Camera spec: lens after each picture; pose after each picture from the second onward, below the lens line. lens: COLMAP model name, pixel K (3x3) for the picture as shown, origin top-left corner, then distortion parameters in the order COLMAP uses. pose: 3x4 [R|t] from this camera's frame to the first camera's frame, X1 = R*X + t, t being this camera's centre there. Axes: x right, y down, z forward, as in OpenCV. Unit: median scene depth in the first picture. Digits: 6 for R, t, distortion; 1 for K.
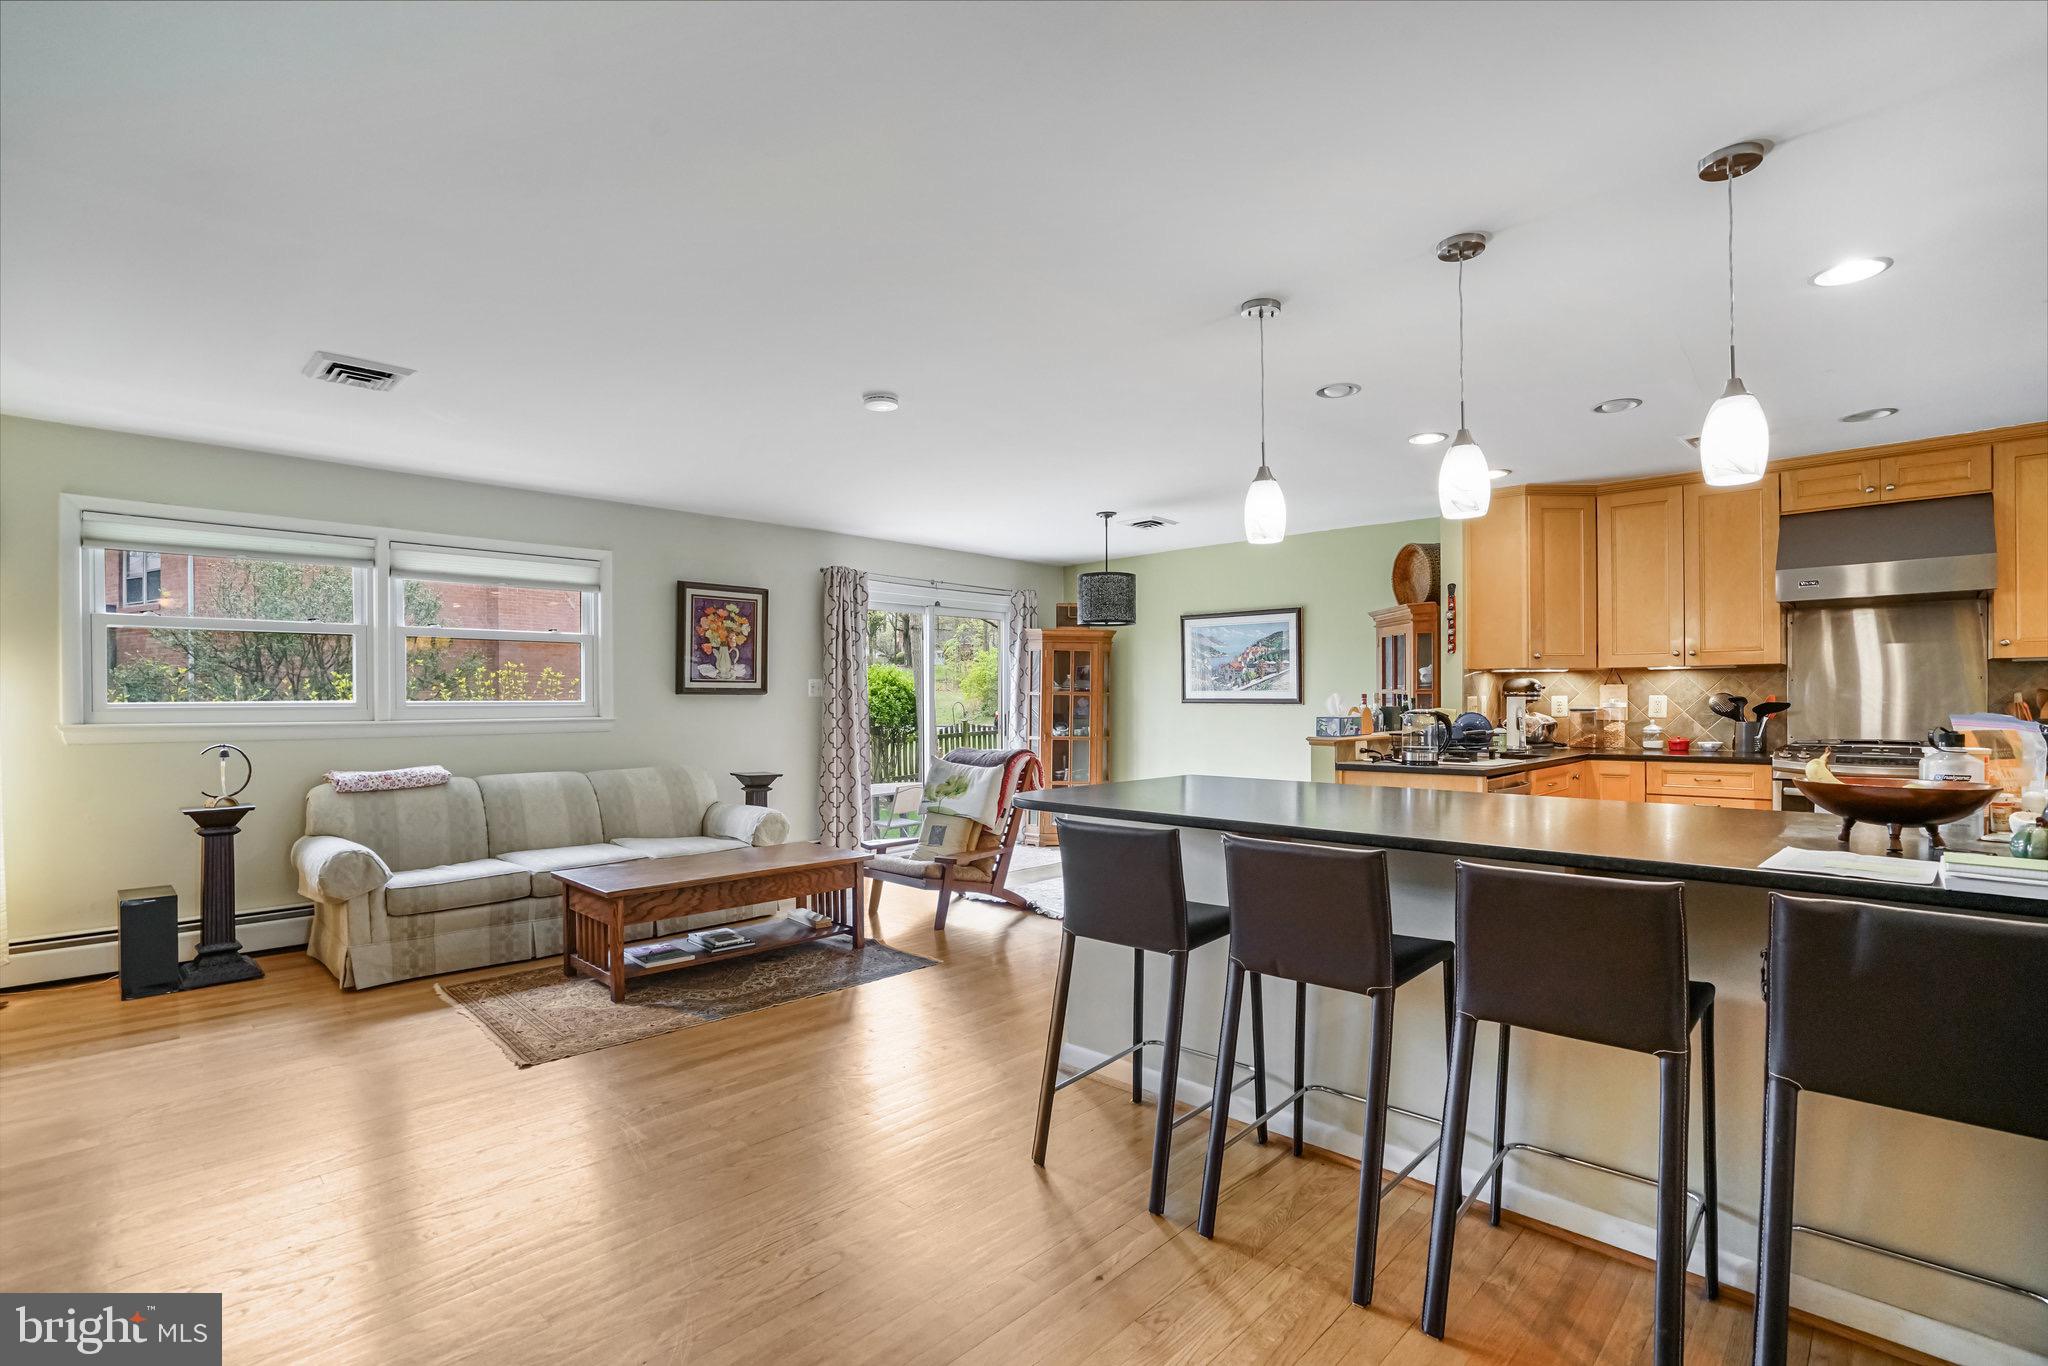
lens RADIAL K [[964.9, 0, 1017.1], [0, 964.9, 701.5], [0, 0, 1]] dist [-0.041311, 0.011100]
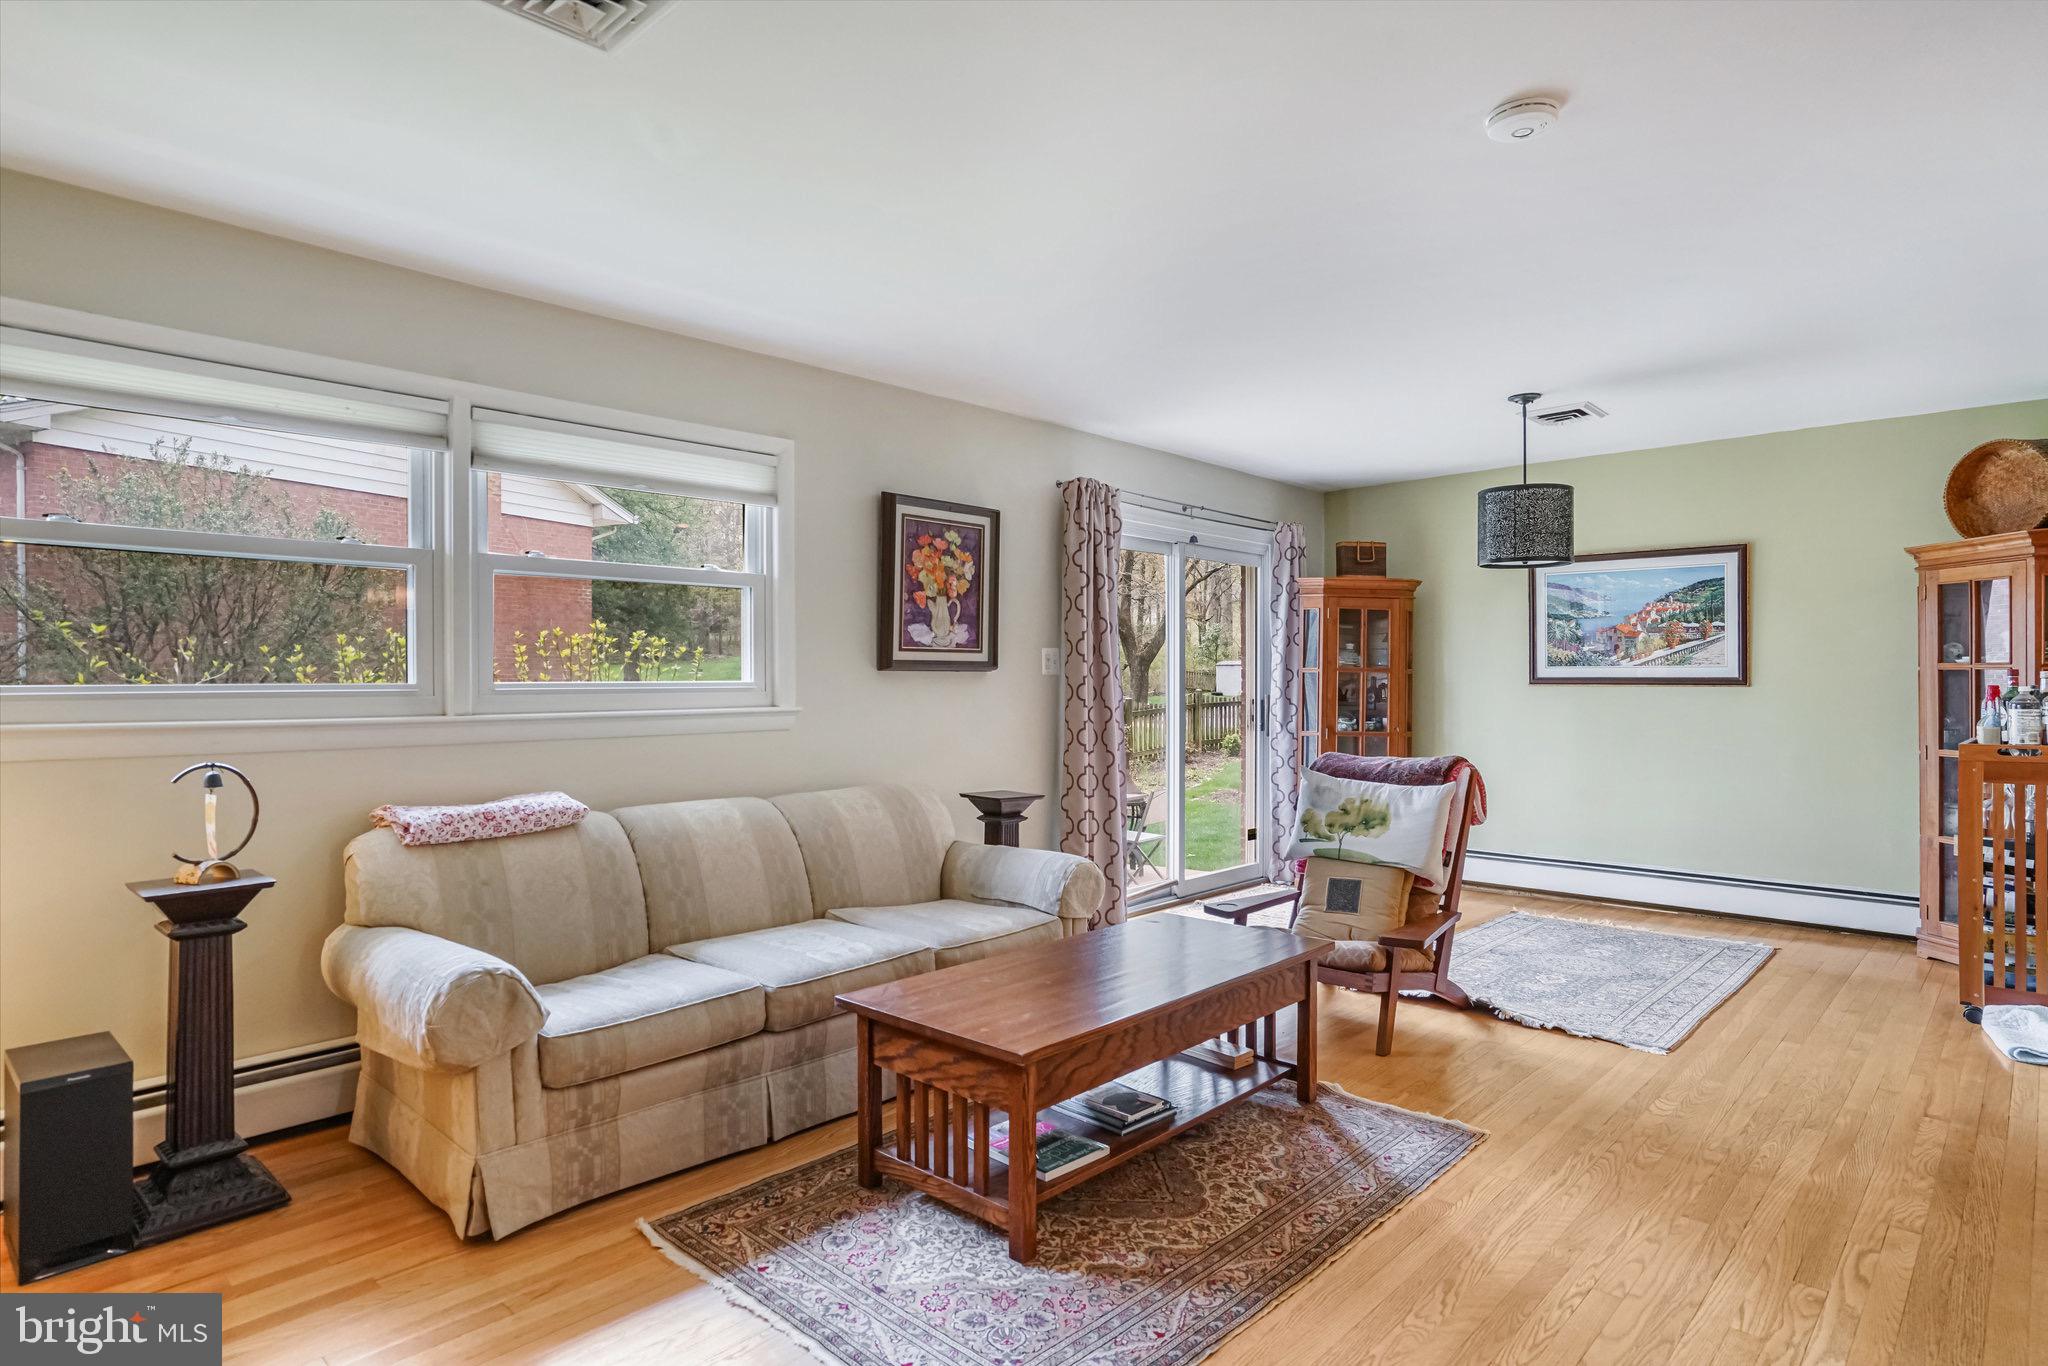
lens RADIAL K [[1135.1, 0, 1030.9], [0, 1135.1, 677.0], [0, 0, 1]] dist [-0.012454, 0.009039]
pose [[0.999627, -0.000378, 0.027309, -0.311213], [0.000478, 0.999993, -0.003672, -0.000500], [-0.027307, 0.003684, 0.999620, 0.275957]]
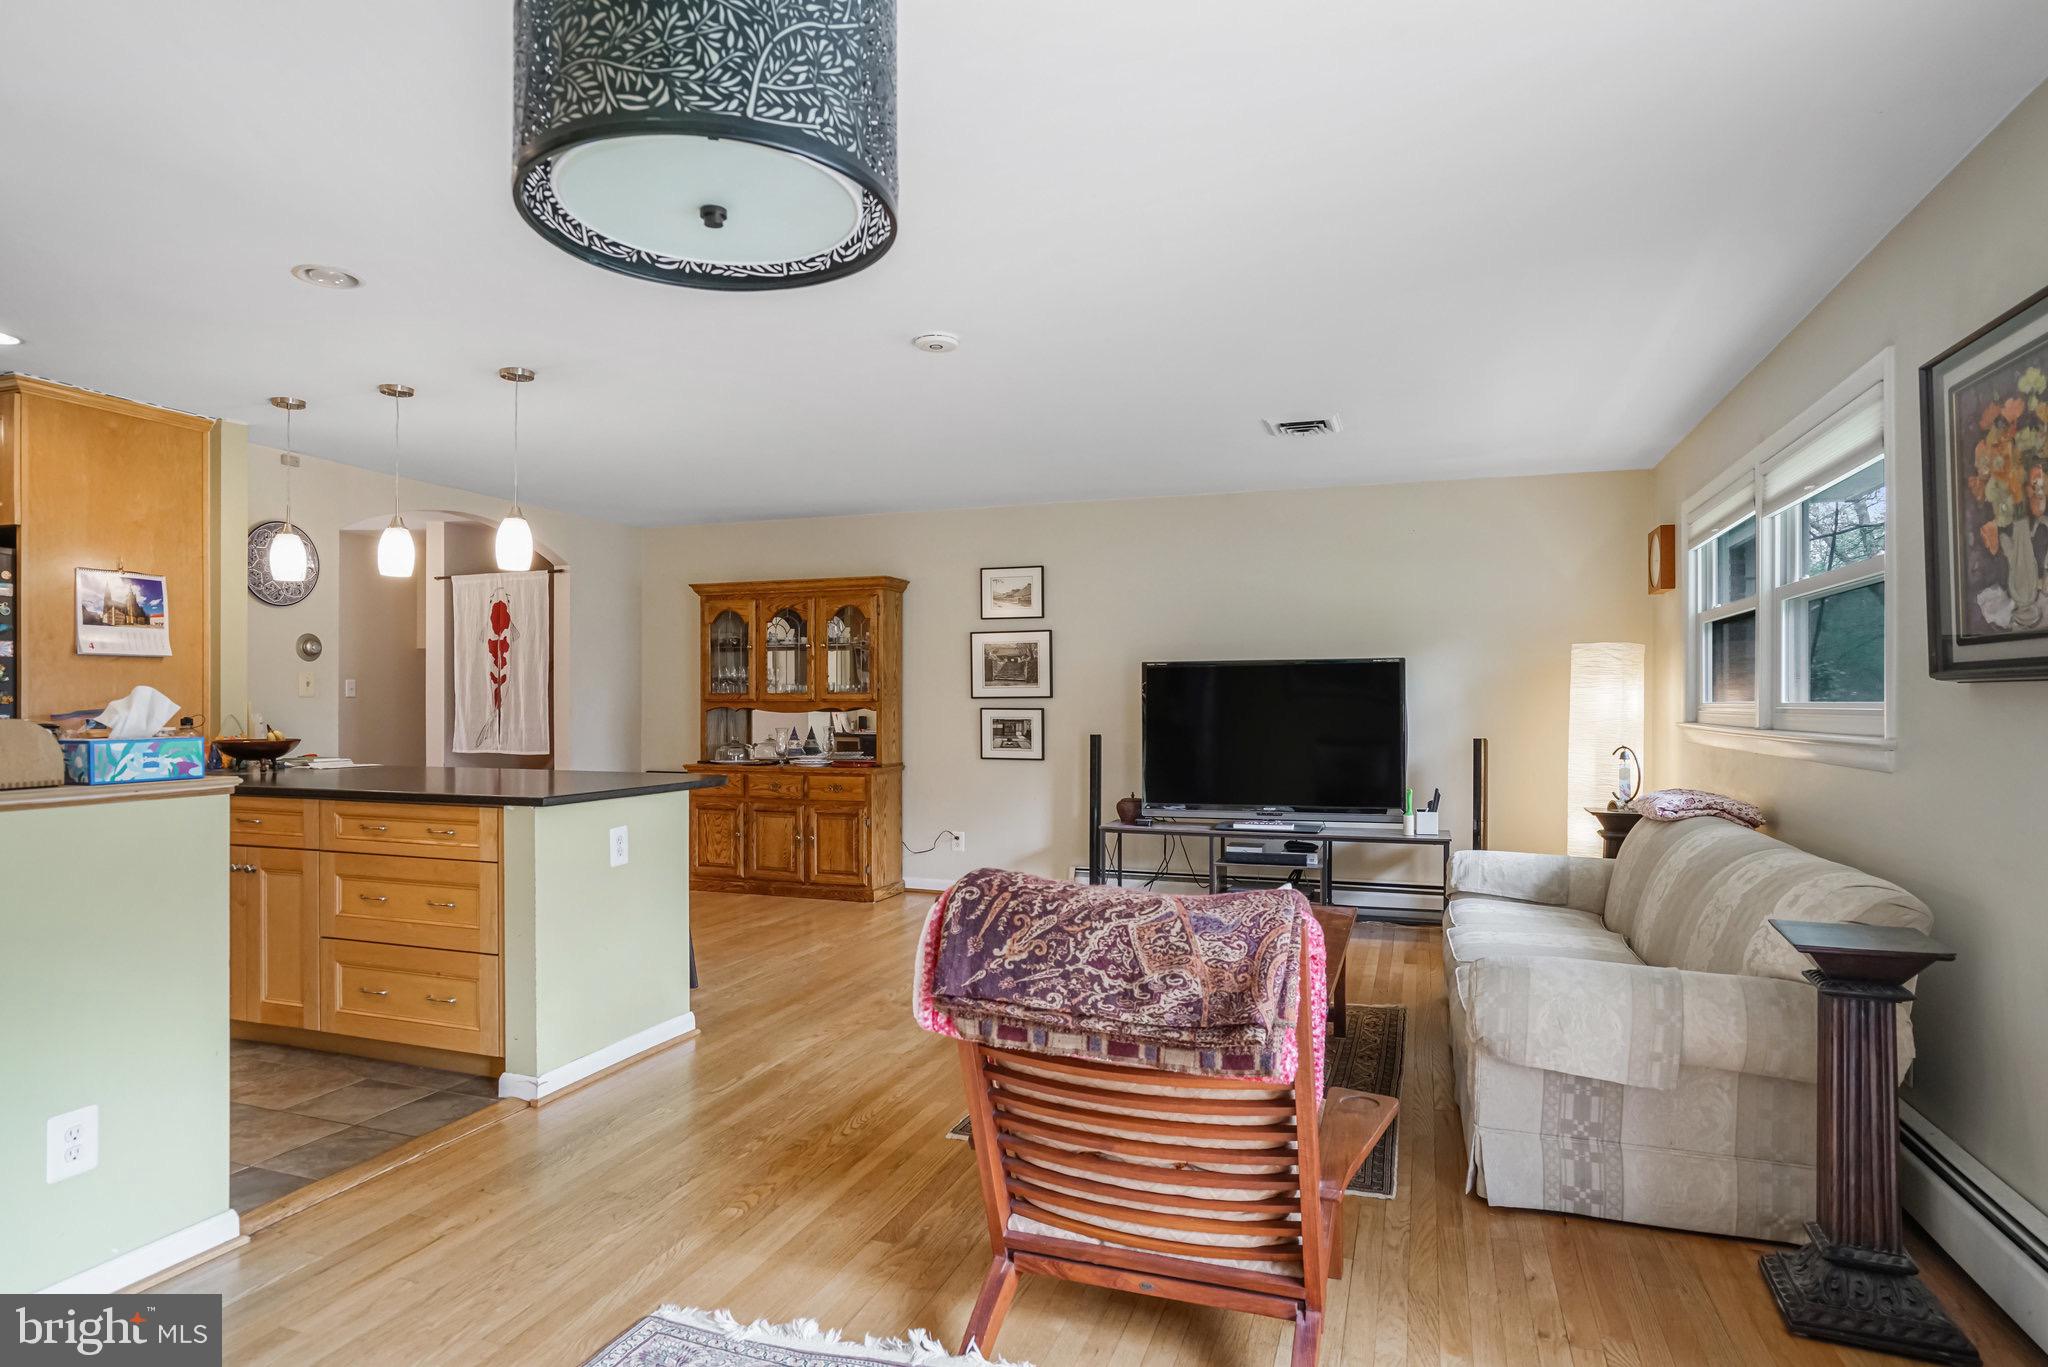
lens RADIAL K [[1135.1, 0, 1006.5], [0, 1135.1, 710.4], [0, 0, 1]] dist [-0.012454, 0.009039]
pose [[-0.914945, 0.004149, -0.403558, 0.147573], [0.000159, 0.999951, 0.009919, -0.001763], [0.403579, 0.009011, -0.914900, 1.398310]]
